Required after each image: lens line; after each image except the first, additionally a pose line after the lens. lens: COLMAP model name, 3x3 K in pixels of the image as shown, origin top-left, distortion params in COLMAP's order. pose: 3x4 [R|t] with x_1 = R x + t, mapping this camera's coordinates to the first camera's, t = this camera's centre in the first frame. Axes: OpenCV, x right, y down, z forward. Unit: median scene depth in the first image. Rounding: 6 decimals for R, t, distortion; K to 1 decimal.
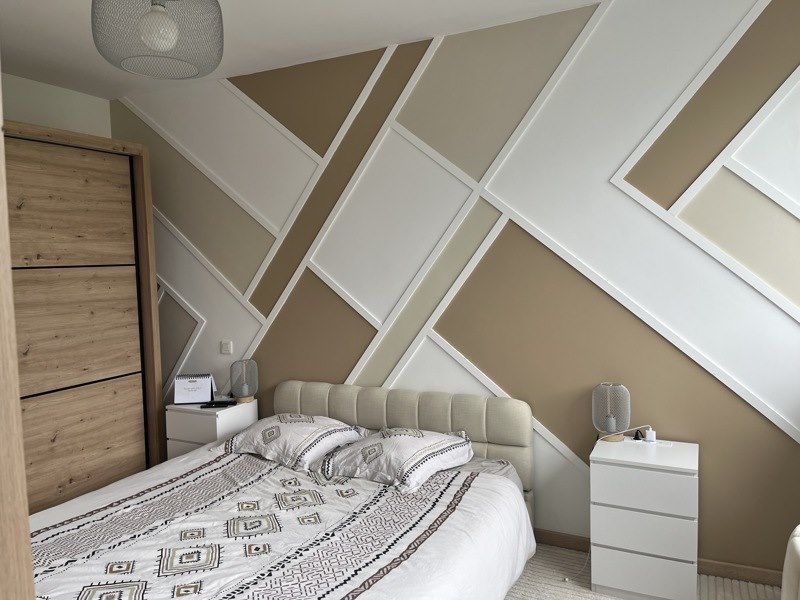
lens RADIAL K [[601.2, 0, 401.6], [0, 601.2, 290.7], [0, 0, 1]] dist [0.060753, -0.071730]
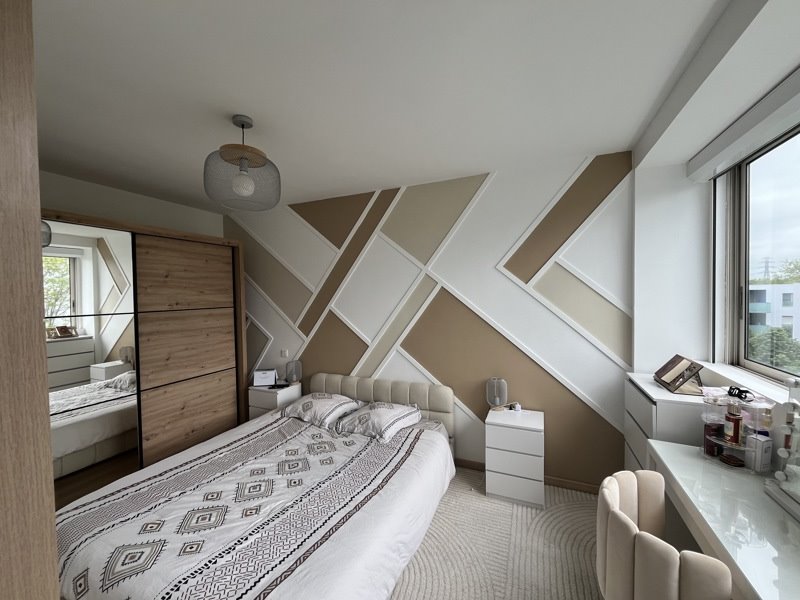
lens RADIAL K [[320.6, 0, 400.0], [0, 320.6, 300.0], [0, 0, 1]] dist [-0.000856, -0.000116]
pose [[0.998937, 0.008805, 0.045258, 0.009869], [-0.007184, 0.999332, -0.035846, -0.042389], [-0.045543, 0.035482, 0.998332, 0.042634]]
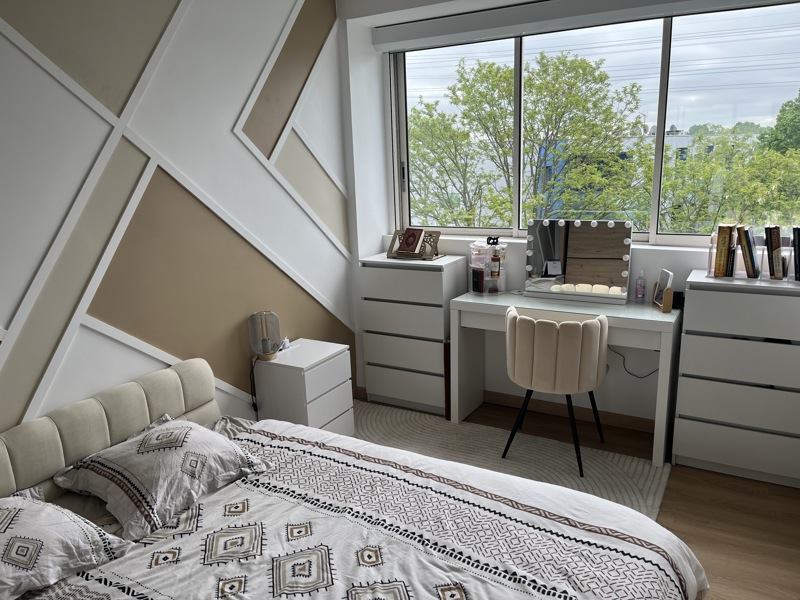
lens RADIAL K [[600.9, 0, 400.0], [0, 600.9, 300.0], [0, 0, 1]] dist [0.004730, 0.000801]
pose [[0.068016, -0.214084, 0.974444, -0.704685], [0.092433, 0.973858, 0.207503, -0.077597], [-0.993393, 0.075957, 0.086026, 0.599892]]
